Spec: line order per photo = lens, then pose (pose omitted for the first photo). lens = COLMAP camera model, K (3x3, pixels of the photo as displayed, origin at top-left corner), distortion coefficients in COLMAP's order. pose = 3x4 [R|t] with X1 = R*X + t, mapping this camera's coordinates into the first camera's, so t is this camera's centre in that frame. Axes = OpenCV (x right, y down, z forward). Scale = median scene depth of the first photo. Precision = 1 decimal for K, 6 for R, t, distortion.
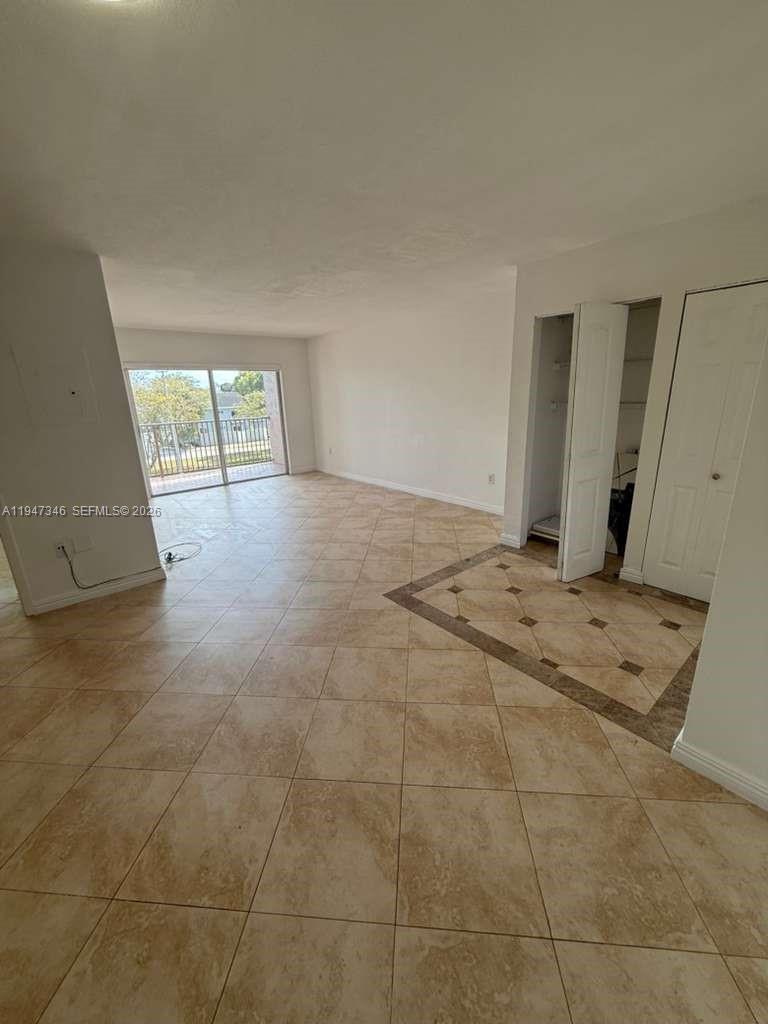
lens RADIAL K [[409.0, 0, 383.6], [0, 409.0, 508.5], [0, 0, 1]] dist [0.001102, 0.000149]
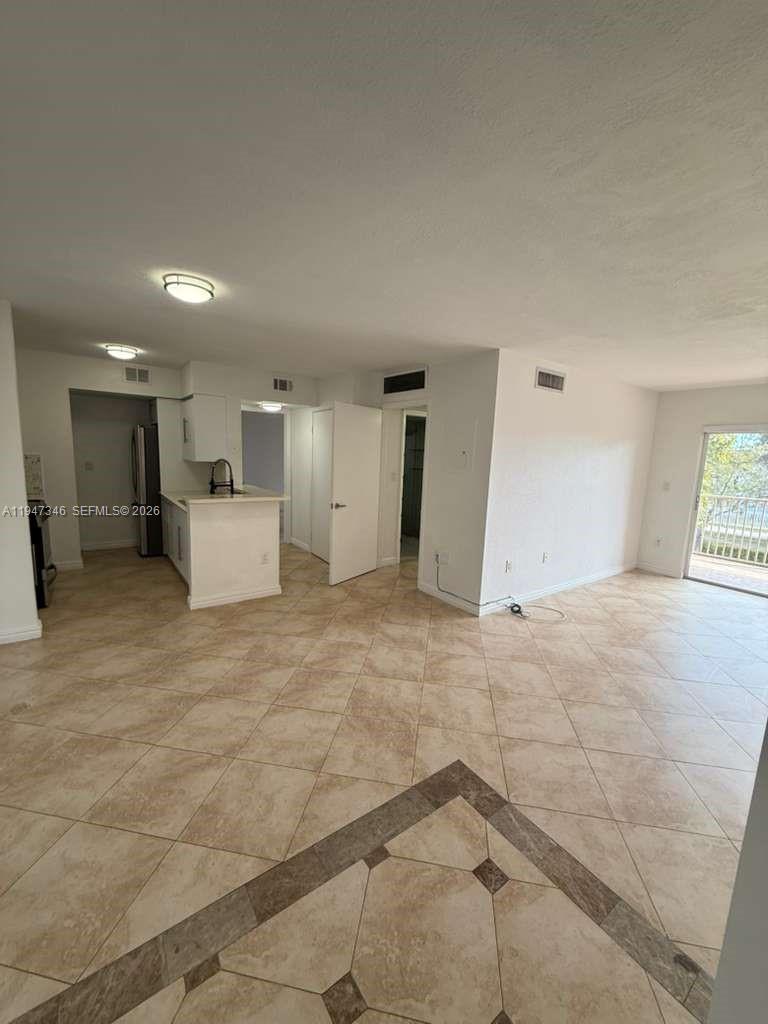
lens RADIAL K [[407.6, 0, 383.5], [0, 407.6, 509.5], [0, 0, 1]] dist [0.001677, 0.000066]
pose [[-0.075074, 0.172256, -0.982187, 0.733204], [-0.308532, 0.932622, 0.187146, -0.318872], [0.948247, 0.317086, -0.016869, 0.950936]]
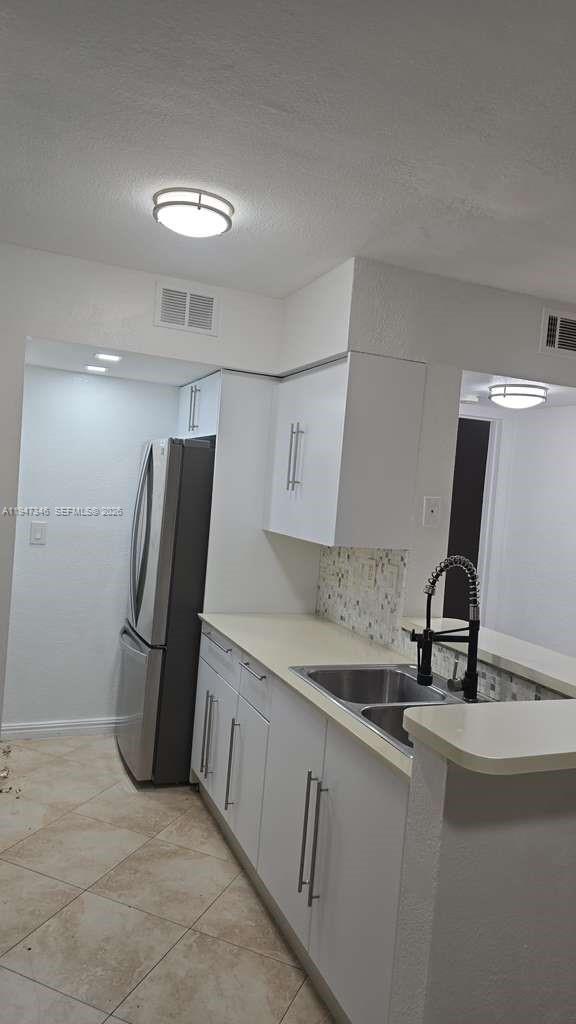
lens RADIAL K [[686.4, 0, 287.8], [0, 686.4, 515.9], [0, 0, 1]] dist [0.058144, -0.000881]
pose [[-0.296414, 0.051349, -0.953678, -0.051608], [-0.329795, 0.931627, 0.152666, -0.088950], [0.896311, 0.359771, -0.259213, 0.214912]]
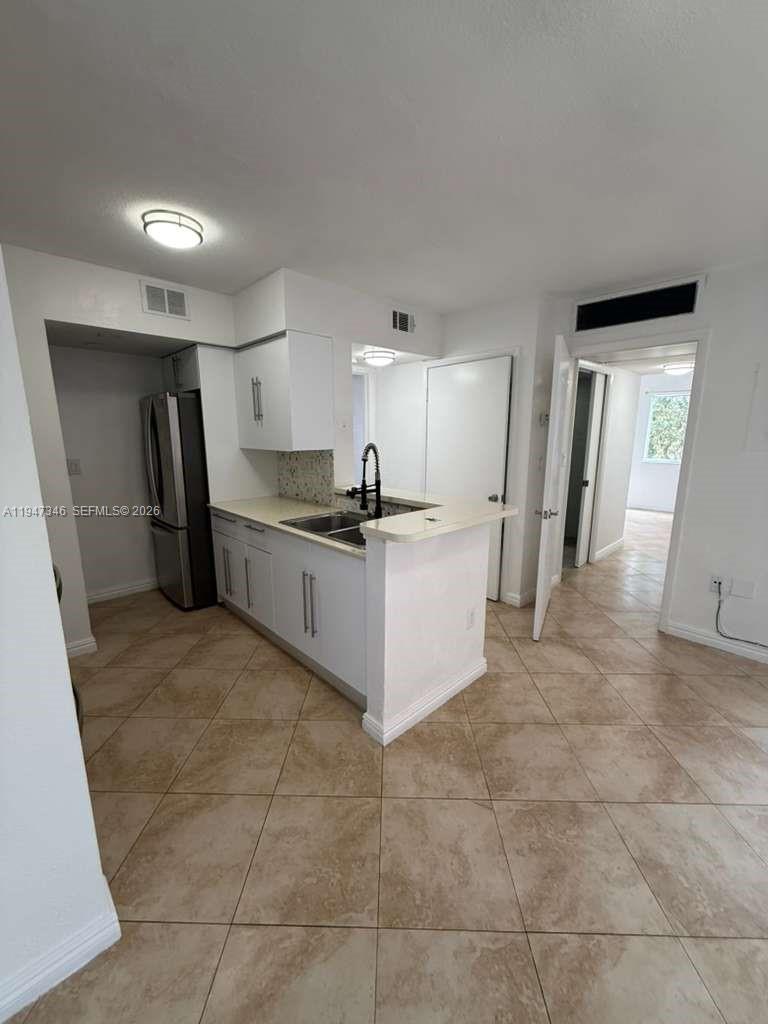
lens RADIAL K [[407.6, 0, 383.5], [0, 407.6, 509.5], [0, 0, 1]] dist [0.001677, 0.000066]
pose [[0.065806, 0.219907, -0.973299, 0.012844], [-0.276027, 0.941362, 0.194028, -0.033915], [0.958894, 0.255889, 0.122648, 0.158121]]
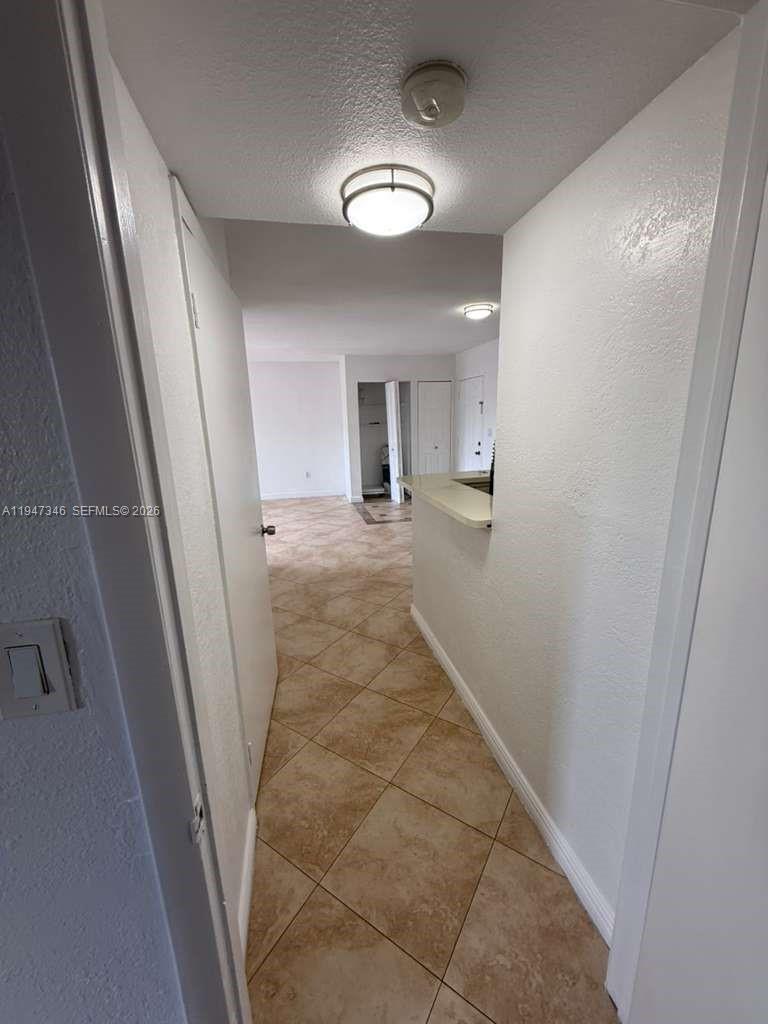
lens RADIAL K [[407.6, 0, 383.5], [0, 407.6, 509.5], [0, 0, 1]] dist [0.001677, 0.000066]
pose [[0.468323, -0.184545, 0.864070, -1.913081], [0.258515, 0.963769, 0.065724, 0.055340], [-0.844893, 0.192595, 0.499062, 0.013500]]
